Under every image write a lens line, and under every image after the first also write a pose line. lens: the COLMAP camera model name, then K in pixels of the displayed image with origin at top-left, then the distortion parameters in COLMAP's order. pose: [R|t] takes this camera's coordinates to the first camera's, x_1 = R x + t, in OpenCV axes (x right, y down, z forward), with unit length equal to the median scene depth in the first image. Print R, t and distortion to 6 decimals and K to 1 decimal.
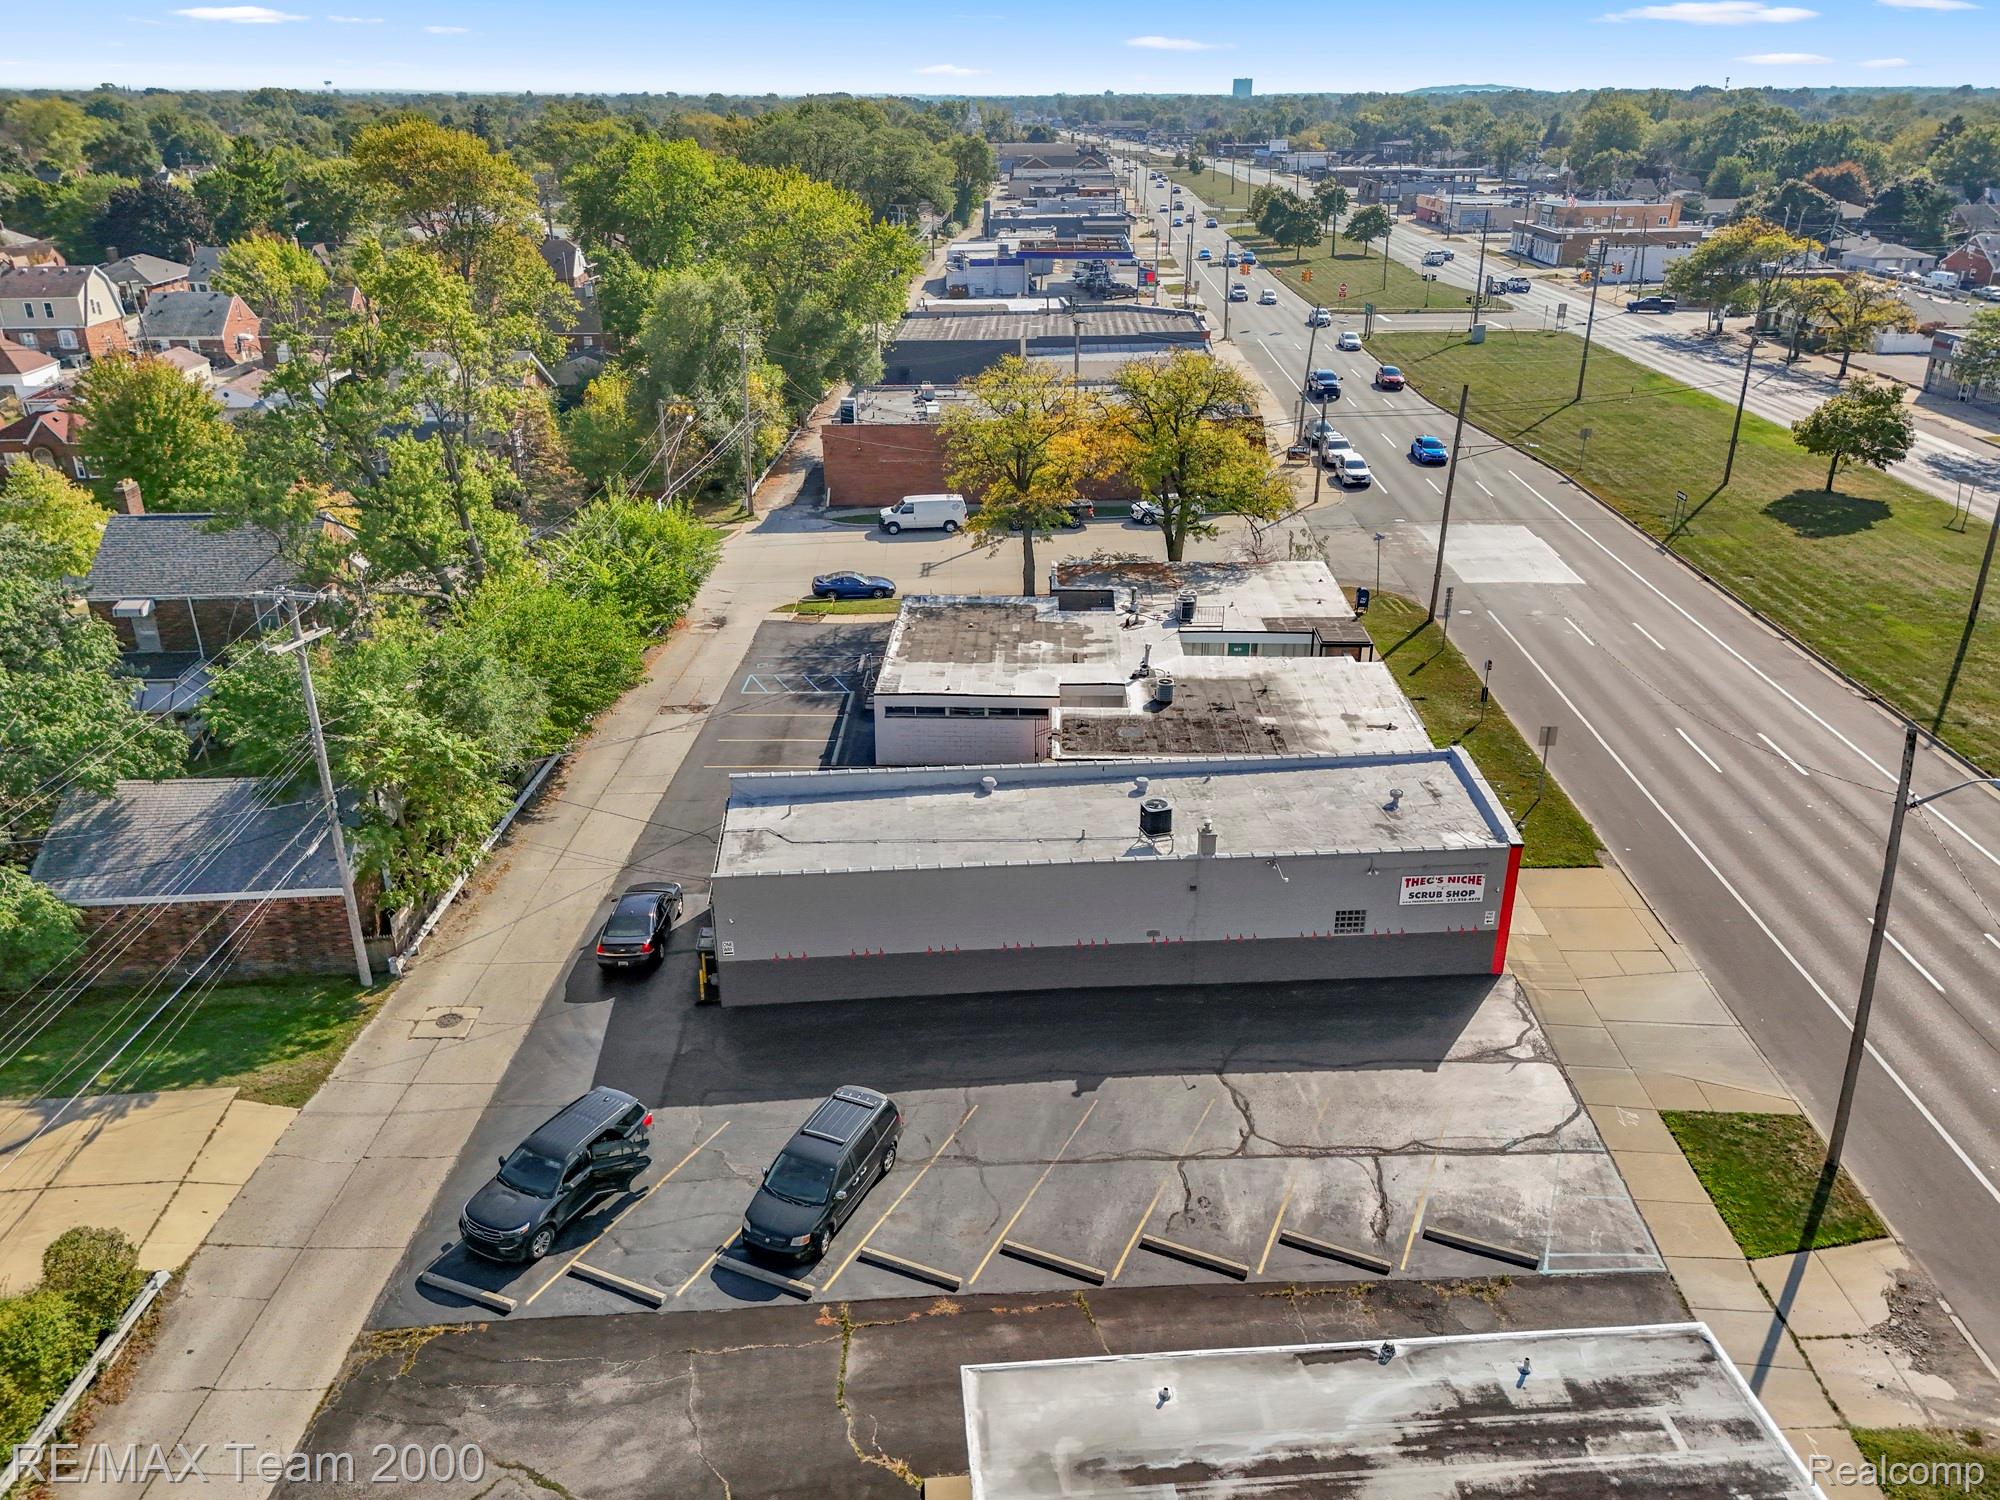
lens RADIAL K [[1506.4, 0, 1000.0], [0, 1506.4, 750.0], [0, 0, 1]] dist [0.075406, -0.073859]
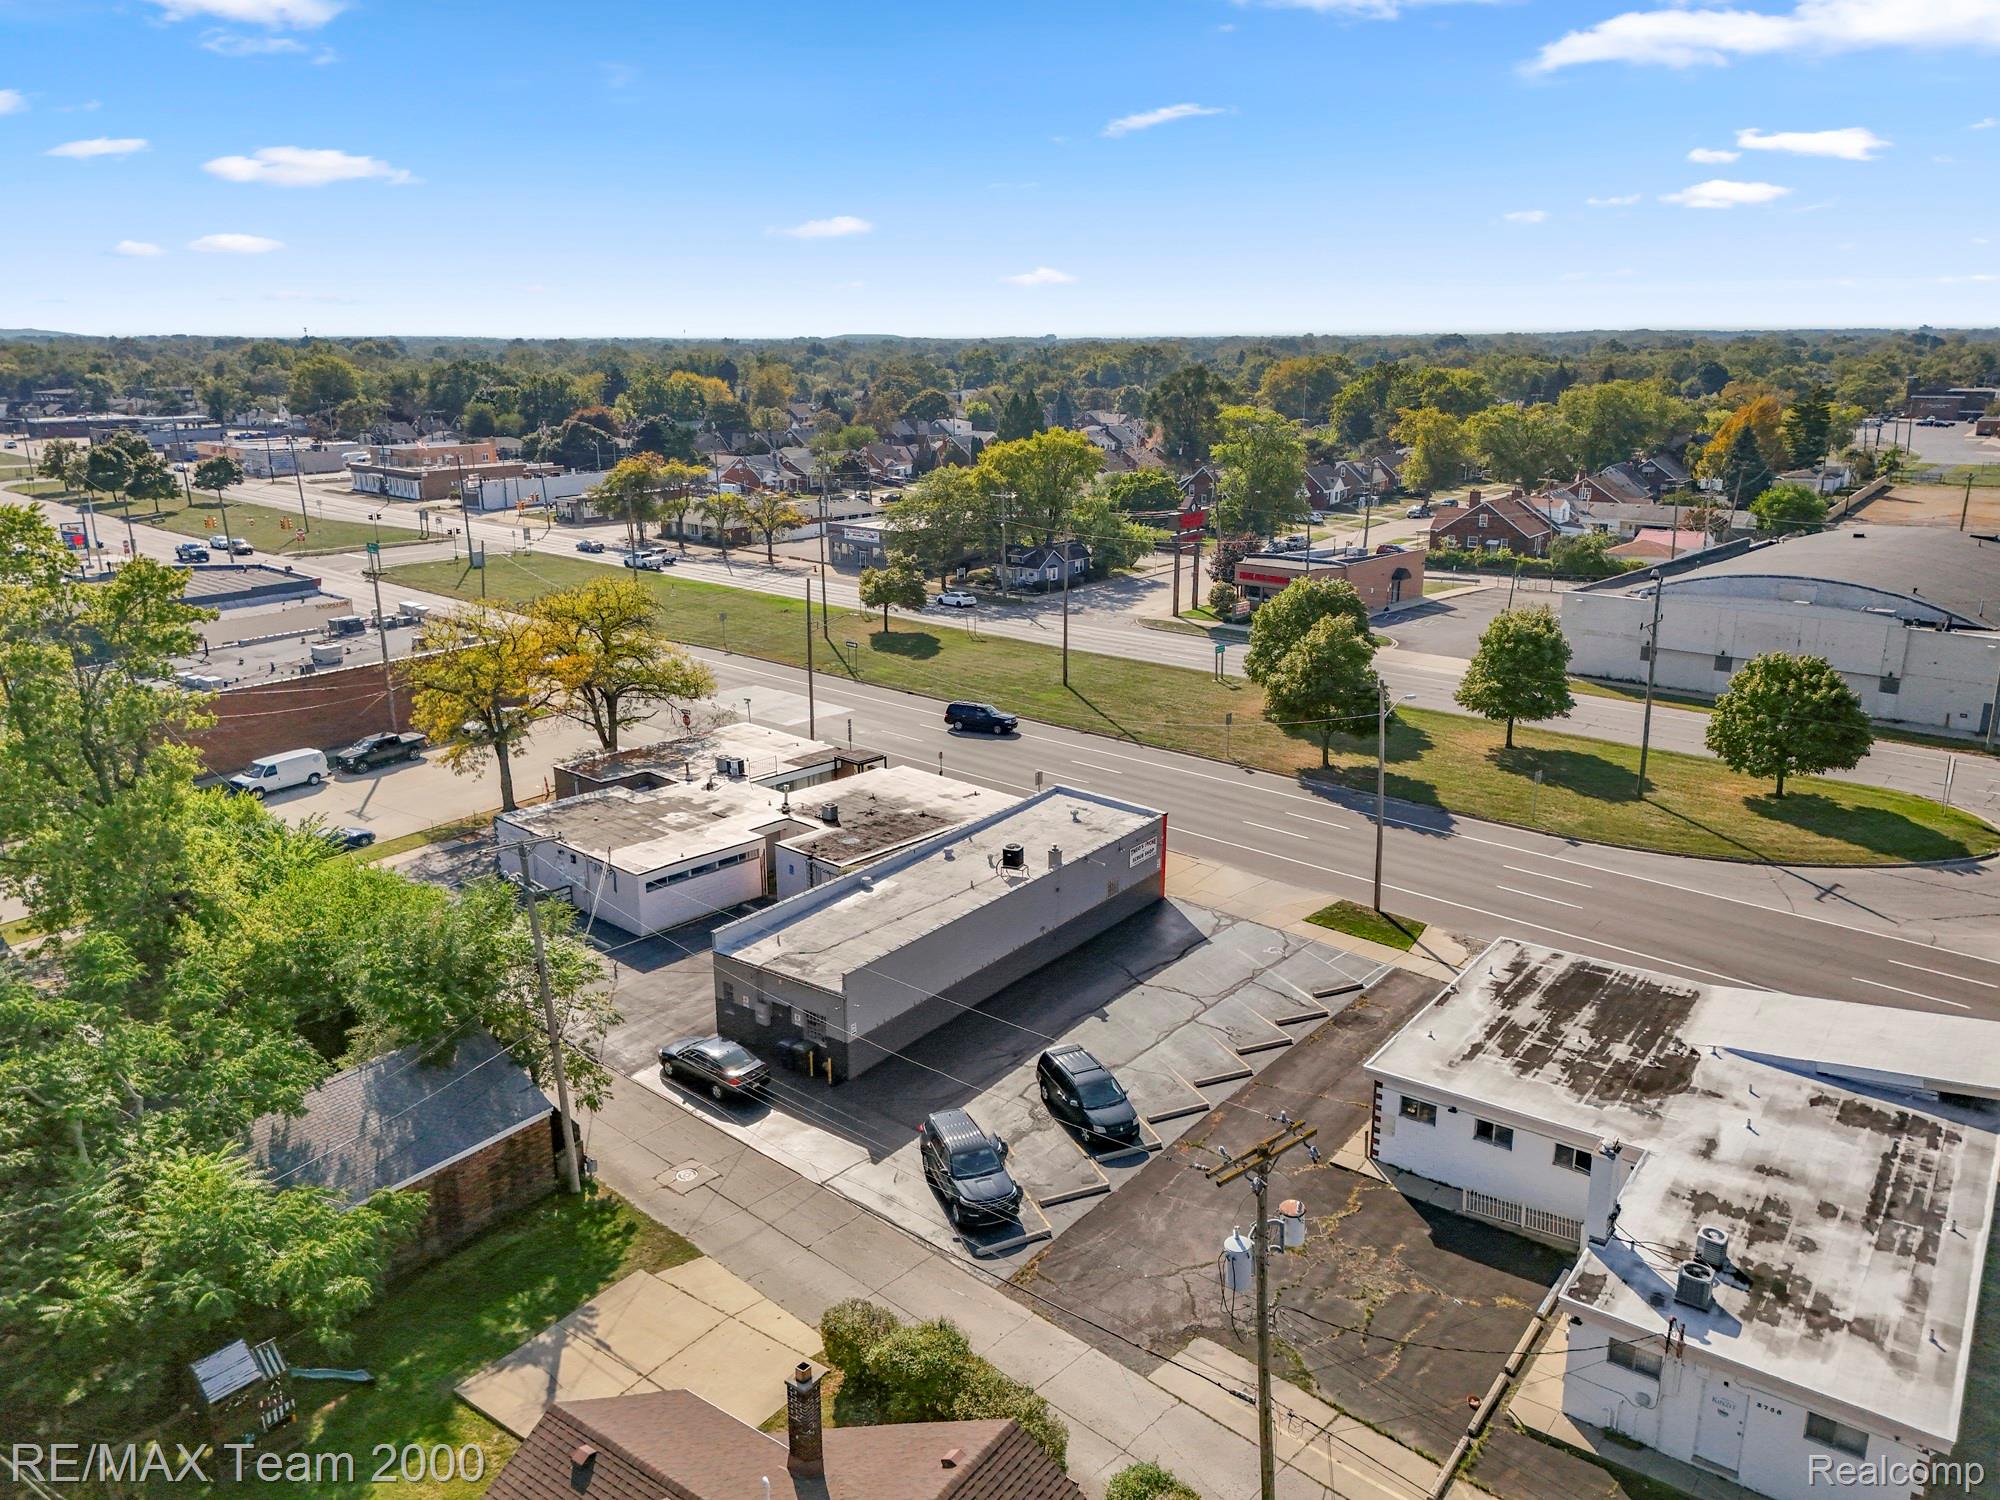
lens RADIAL K [[1469.6, 0, 1000.0], [0, 1469.6, 750.0], [0, 0, 1]] dist [0.072226, -0.070449]
pose [[0.658371, -0.203541, 0.724651, -0.859146], [0.299797, 0.953993, -0.004418, -0.048344], [-0.690412, 0.220156, 0.689102, -0.011406]]
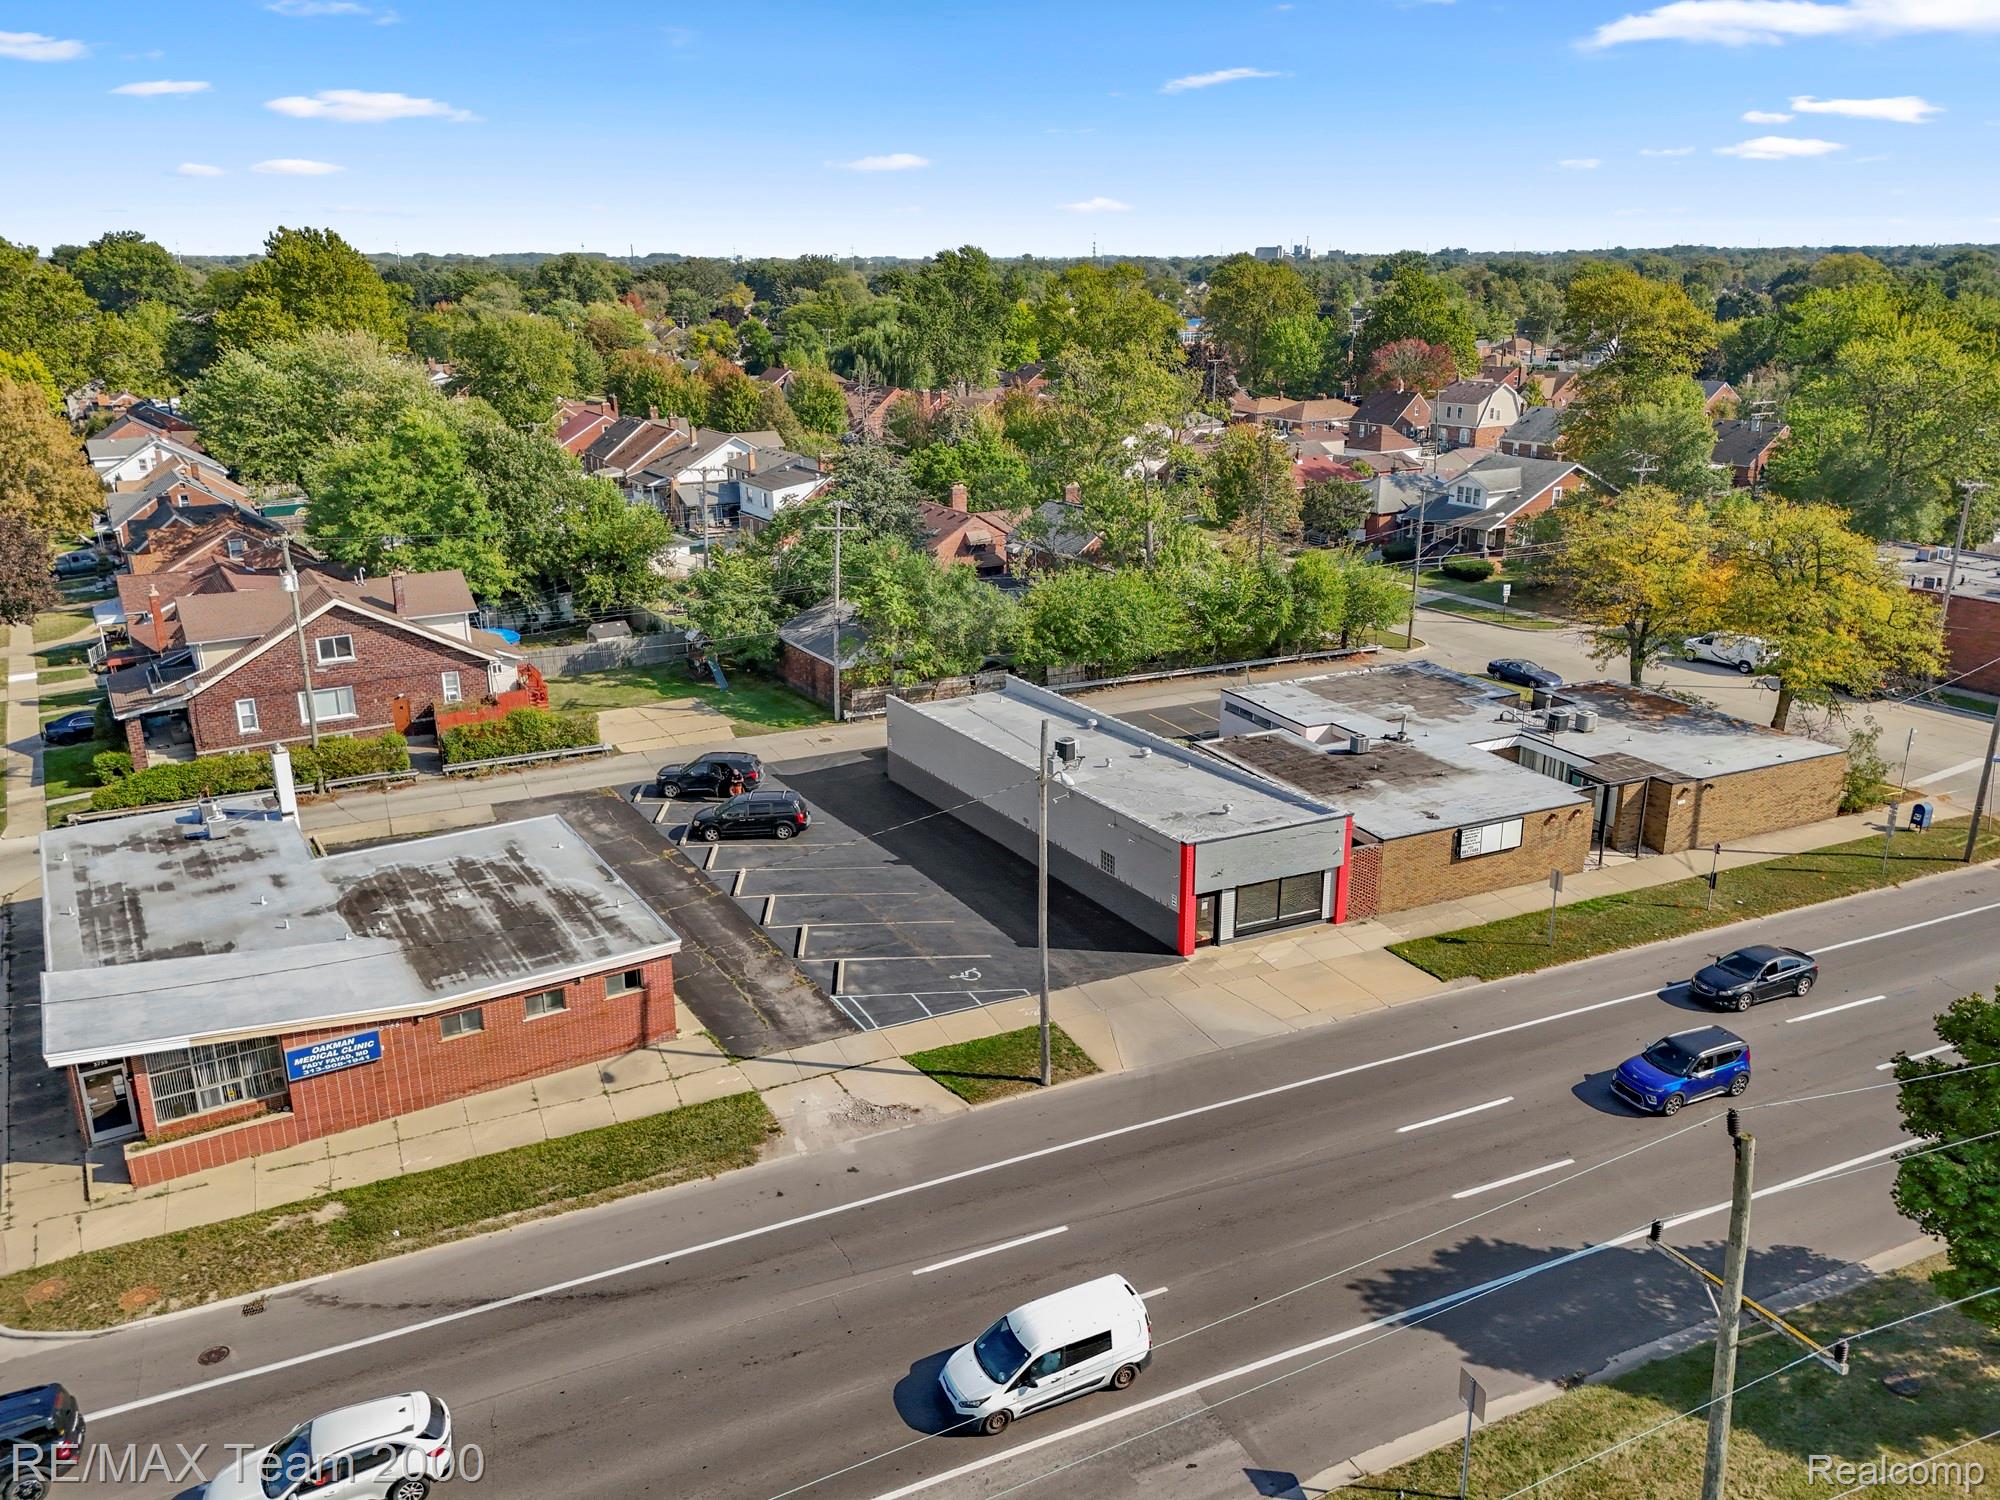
lens RADIAL K [[1506.4, 0, 1000.0], [0, 1506.4, 750.0], [0, 0, 1]] dist [0.075406, -0.073859]
pose [[0.450064, 0.273402, -0.850114, 1.174988], [-0.346687, 0.930804, 0.115810, -0.088903], [0.822952, 0.242602, 0.513706, 0.209397]]
